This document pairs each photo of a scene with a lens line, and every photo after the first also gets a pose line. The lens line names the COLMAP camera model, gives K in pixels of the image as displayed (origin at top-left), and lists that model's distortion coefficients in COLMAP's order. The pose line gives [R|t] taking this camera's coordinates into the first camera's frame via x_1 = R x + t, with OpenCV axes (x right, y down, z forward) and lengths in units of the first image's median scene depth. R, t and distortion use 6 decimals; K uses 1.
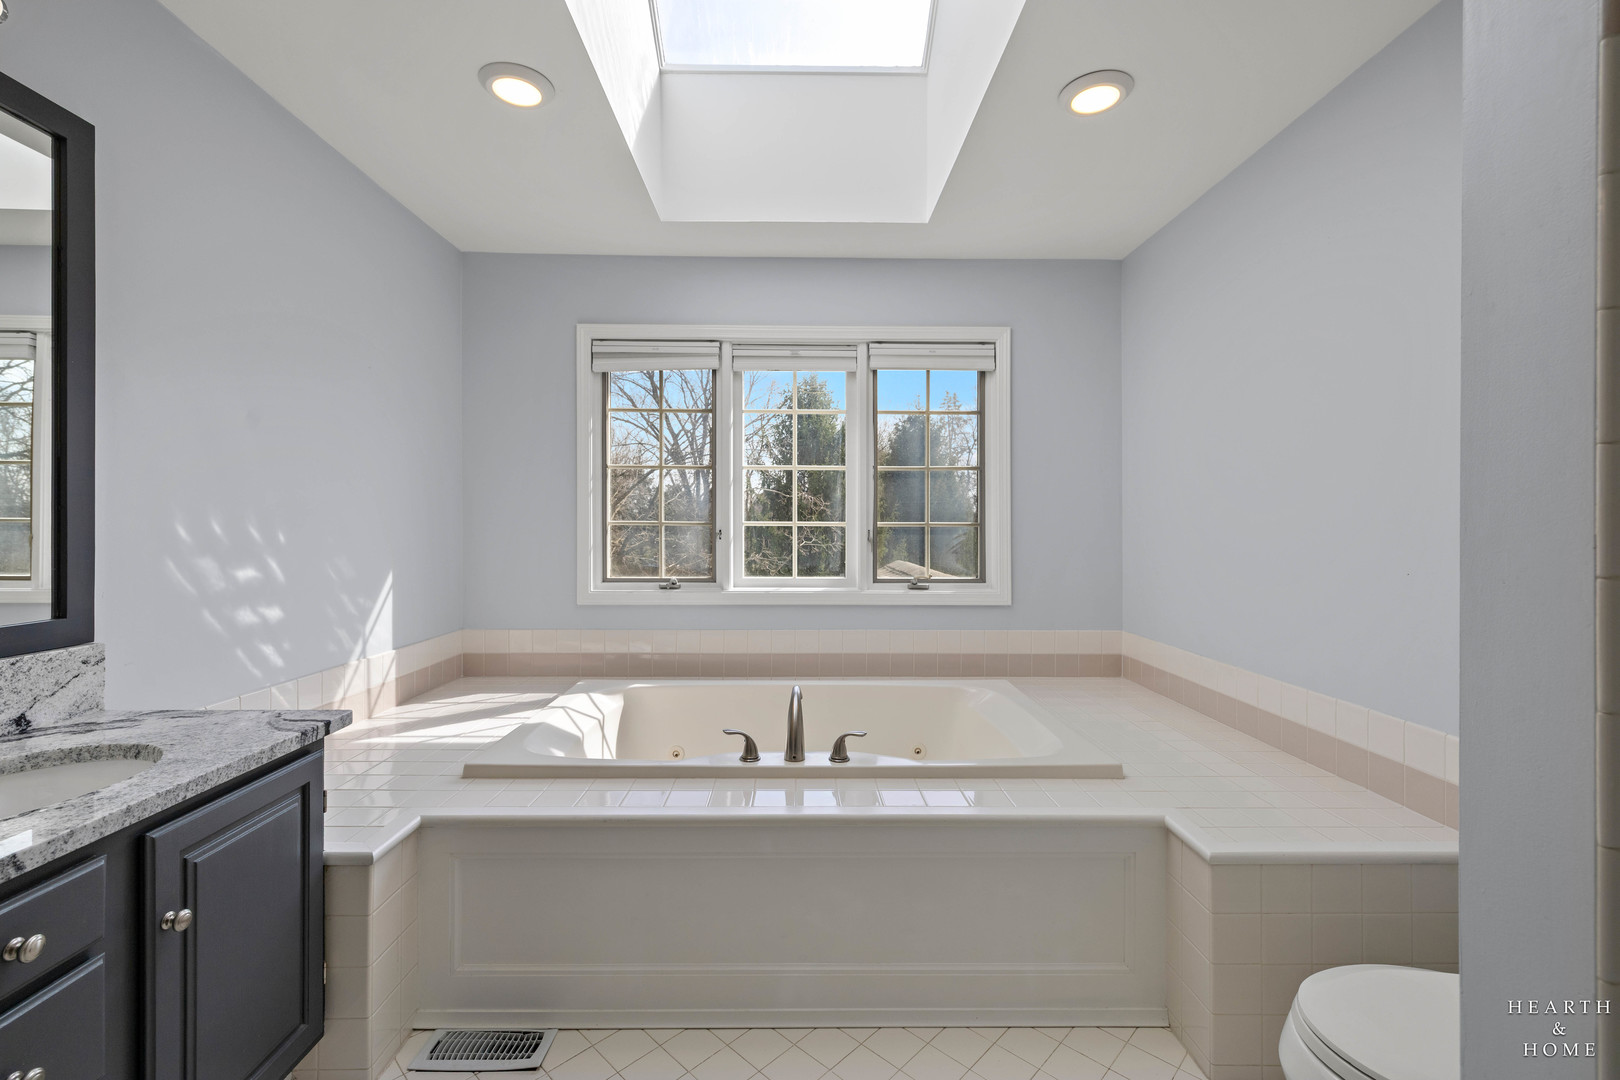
lens RADIAL K [[691.0, 0, 808.7], [0, 691.0, 527.5], [0, 0, 1]] dist [-0.000008, -0.000100]
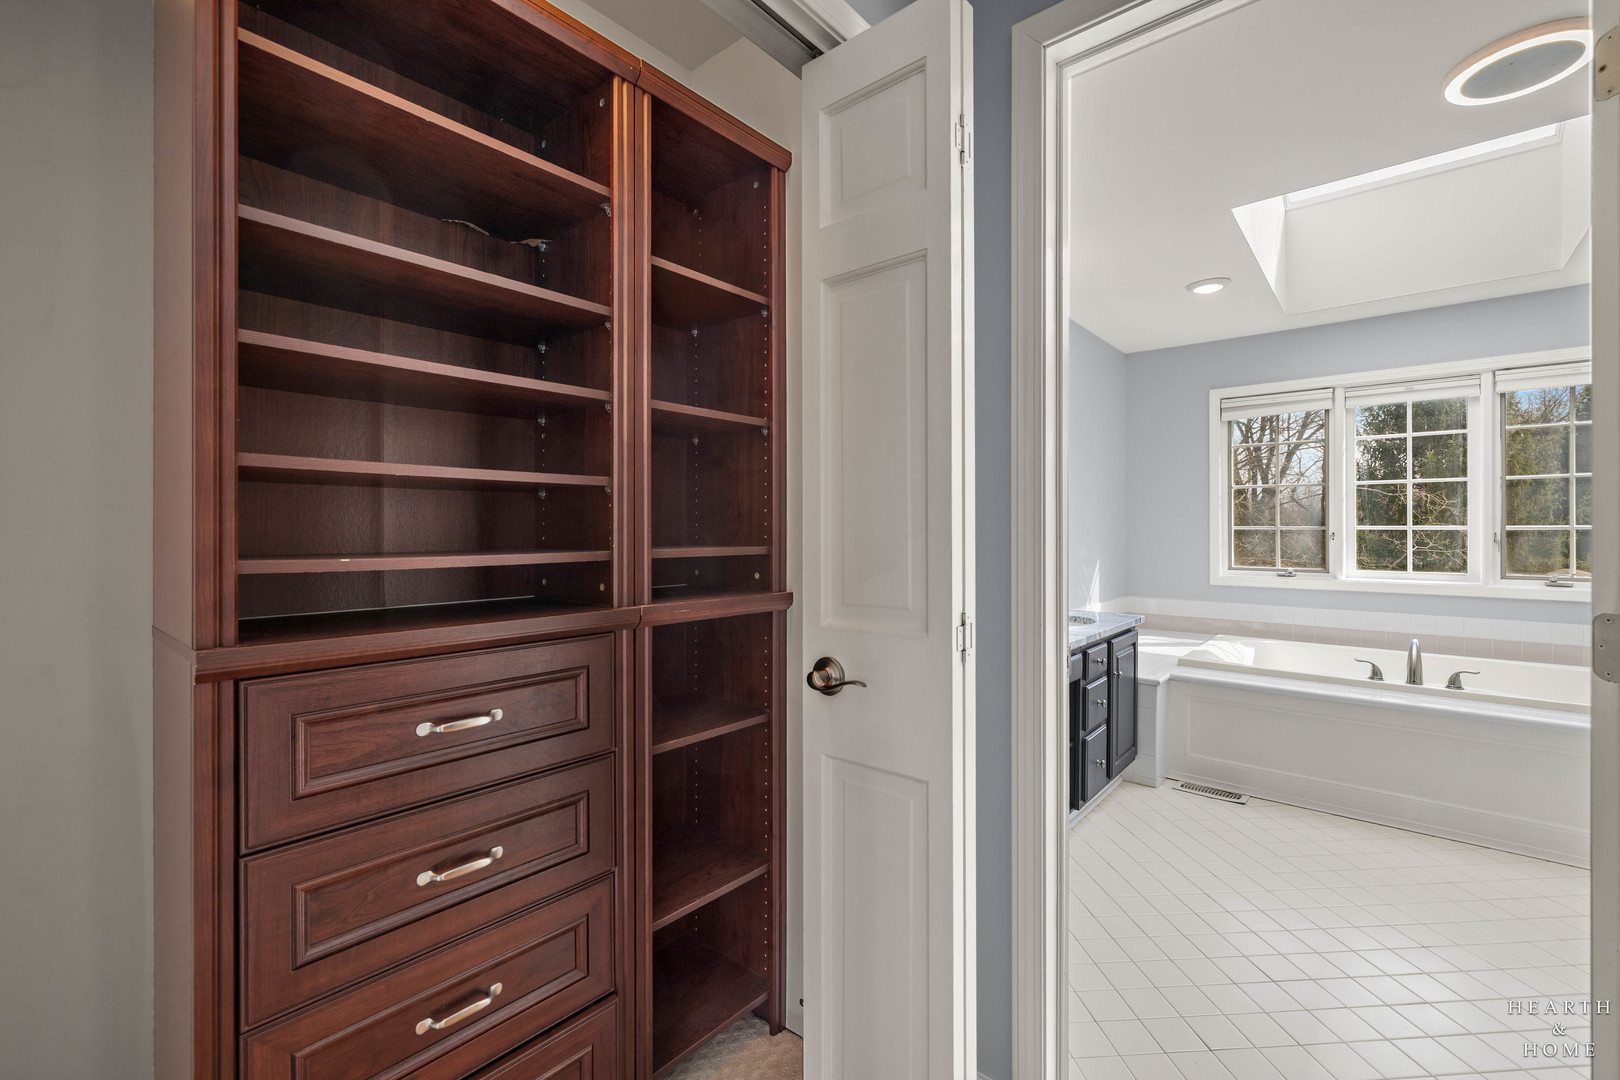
lens RADIAL K [[691.0, 0, 804.7], [0, 691.0, 531.8], [0, 0, 1]] dist [-0.000008, -0.000100]
pose [[0.745921, -0.001415, -0.666033, -0.004706], [0.002263, 0.999997, 0.000410, -0.001216], [0.666031, -0.001813, 0.745922, -0.629130]]
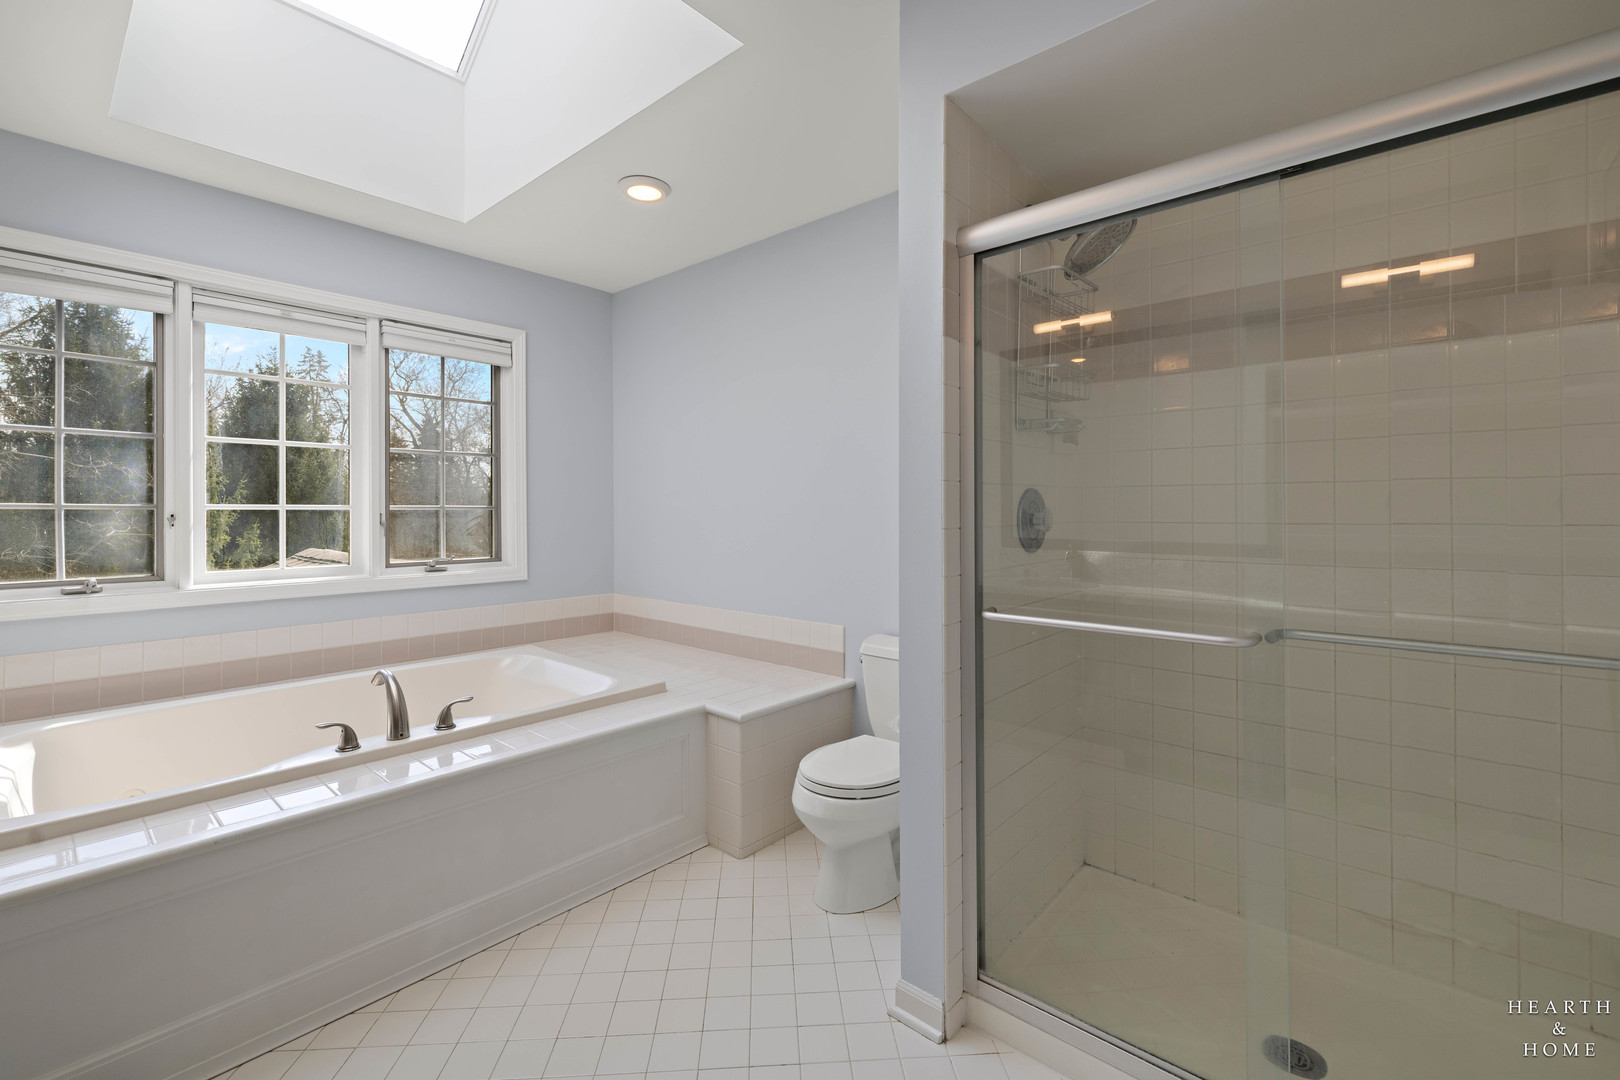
lens RADIAL K [[691.0, 0, 801.3], [0, 691.0, 506.0], [0, 0, 1]] dist [-0.000008, -0.000100]
pose [[0.675563, 0.000614, 0.737302, -0.227851], [0.002709, 0.999991, -0.003315, -0.002074], [-0.737298, 0.004237, 0.675555, -0.081900]]
